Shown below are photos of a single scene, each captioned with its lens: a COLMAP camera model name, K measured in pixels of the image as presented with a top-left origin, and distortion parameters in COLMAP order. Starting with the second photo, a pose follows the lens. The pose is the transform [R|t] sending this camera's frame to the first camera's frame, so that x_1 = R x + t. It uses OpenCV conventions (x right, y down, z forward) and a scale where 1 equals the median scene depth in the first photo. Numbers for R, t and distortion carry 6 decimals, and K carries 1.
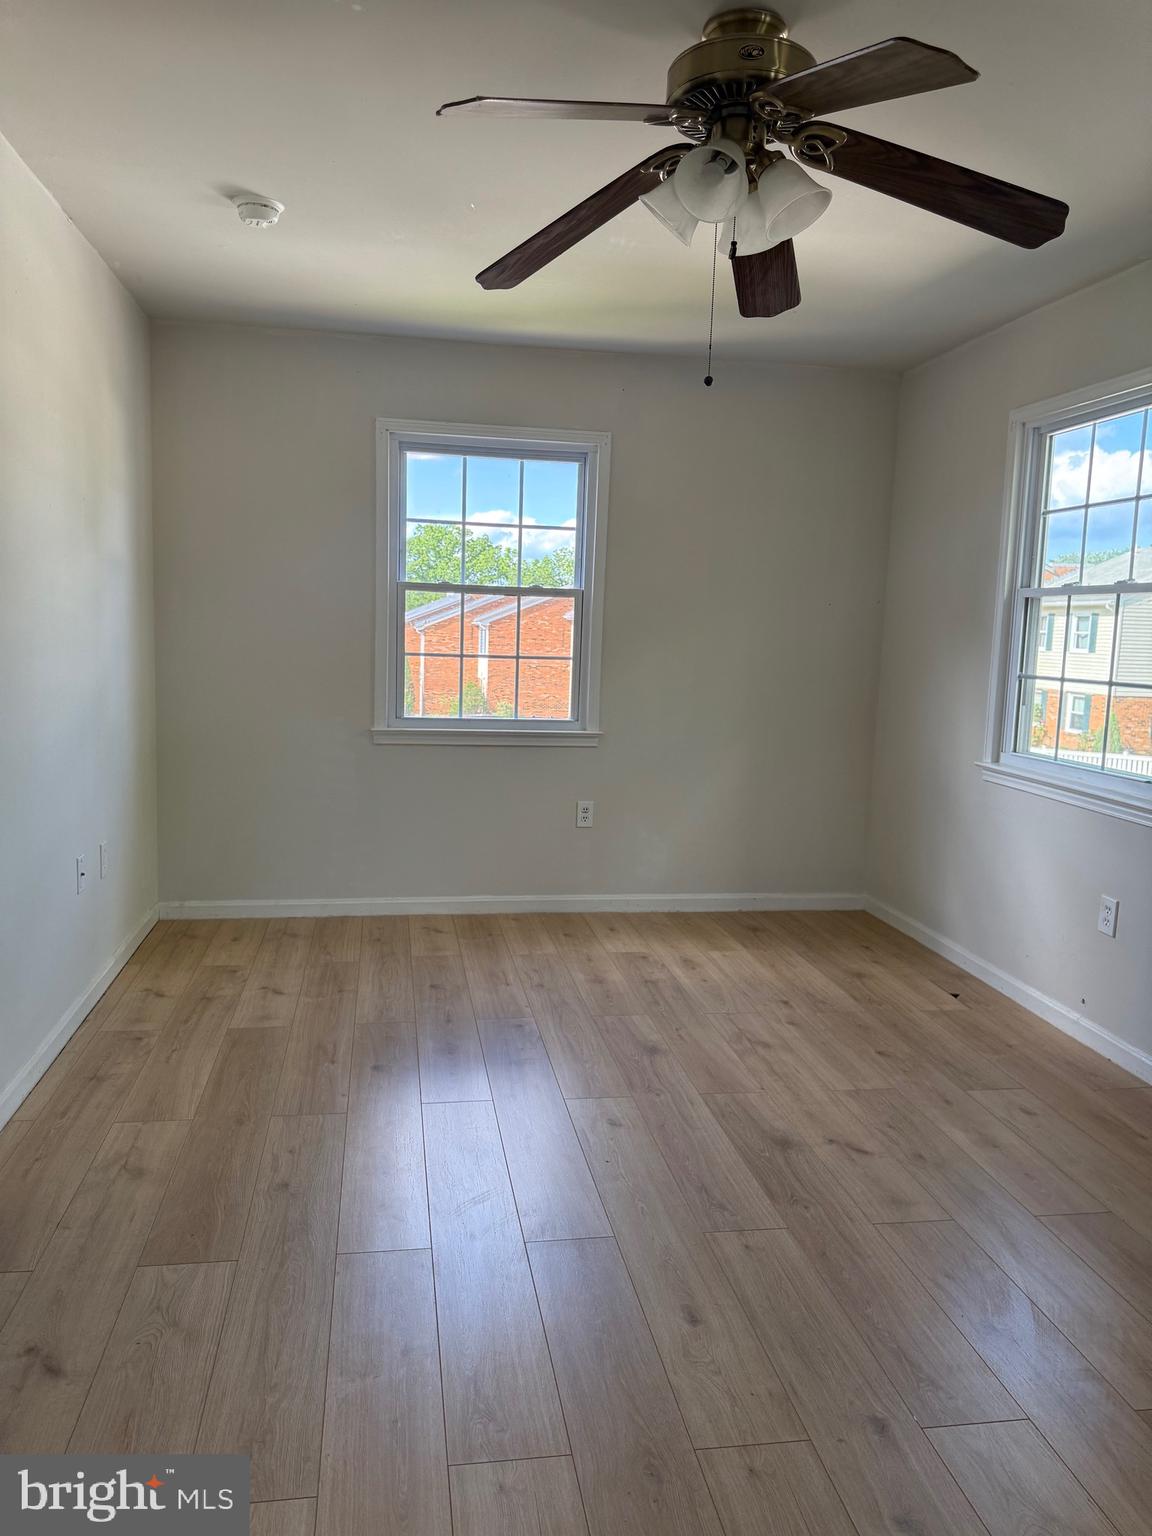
lens RADIAL K [[1098.9, 0, 576.0], [0, 1098.9, 768.0], [0, 0, 1]] dist [-0.085589, 0.002478]
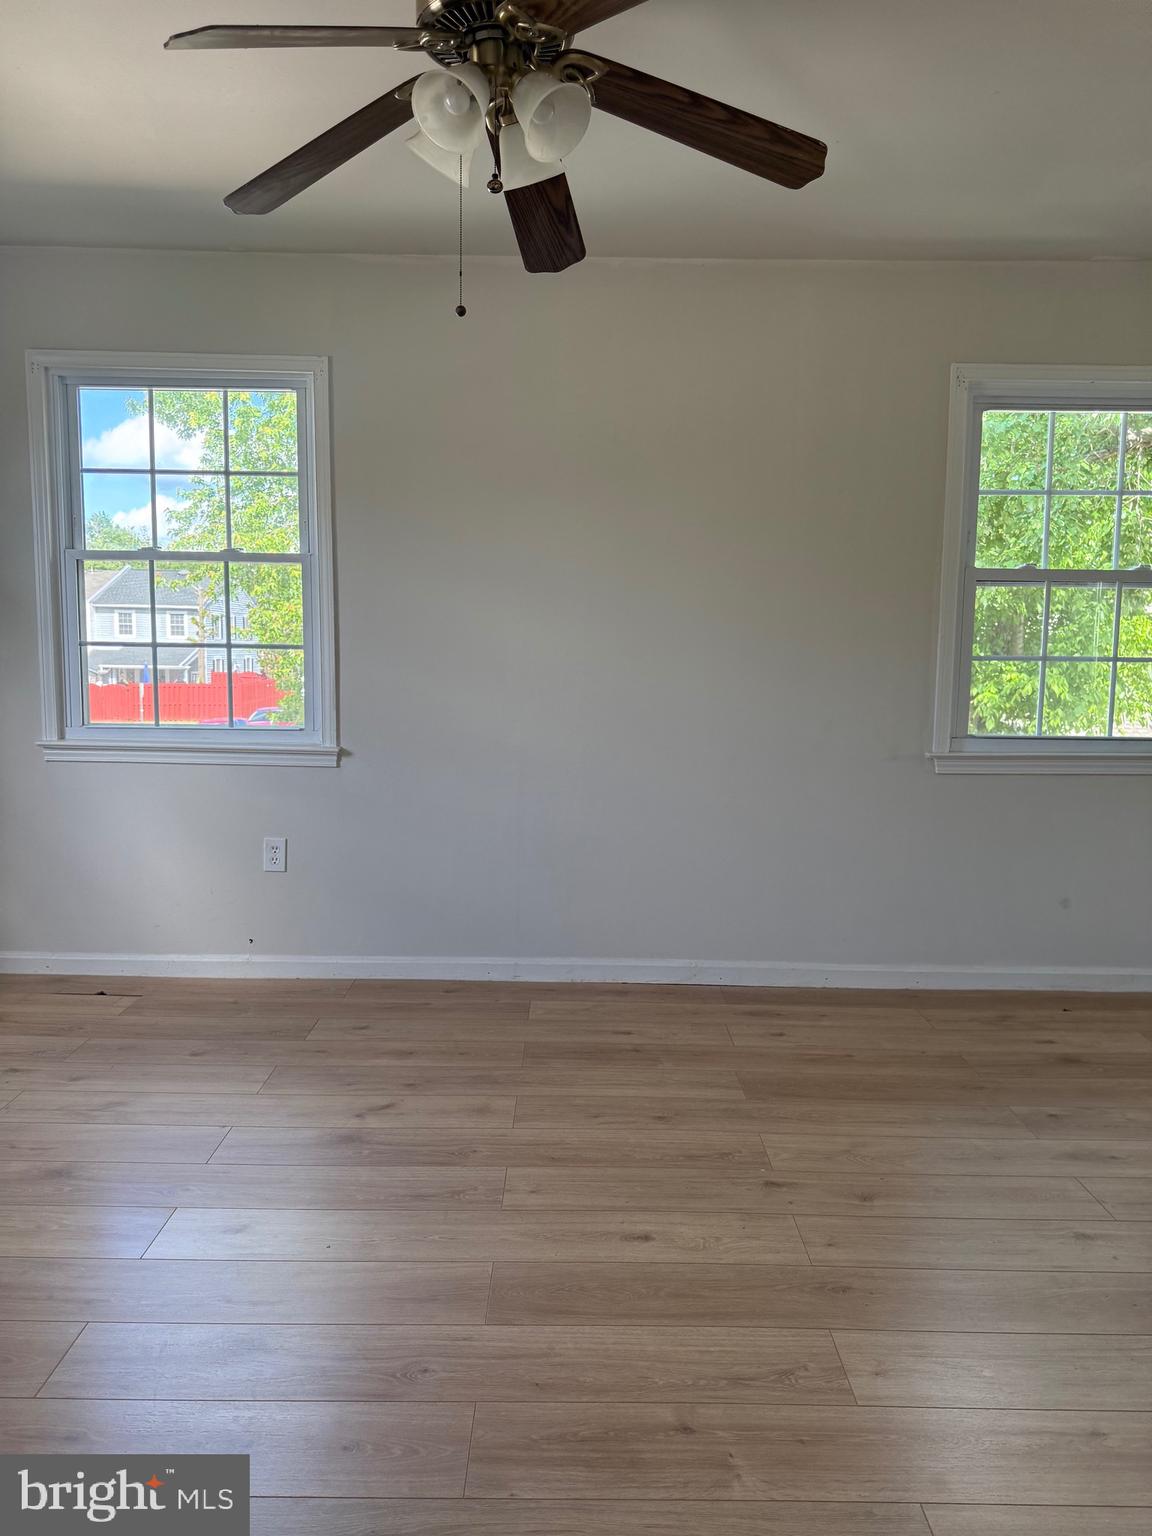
lens RADIAL K [[1080.9, 0, 576.0], [0, 1080.9, 768.0], [0, 0, 1]] dist [0.021271, -0.021132]
pose [[0.158755, -0.158254, 0.974552, -0.536162], [0.122001, 0.982650, 0.139695, -0.069504], [-0.979751, 0.096719, 0.175307, 0.492689]]
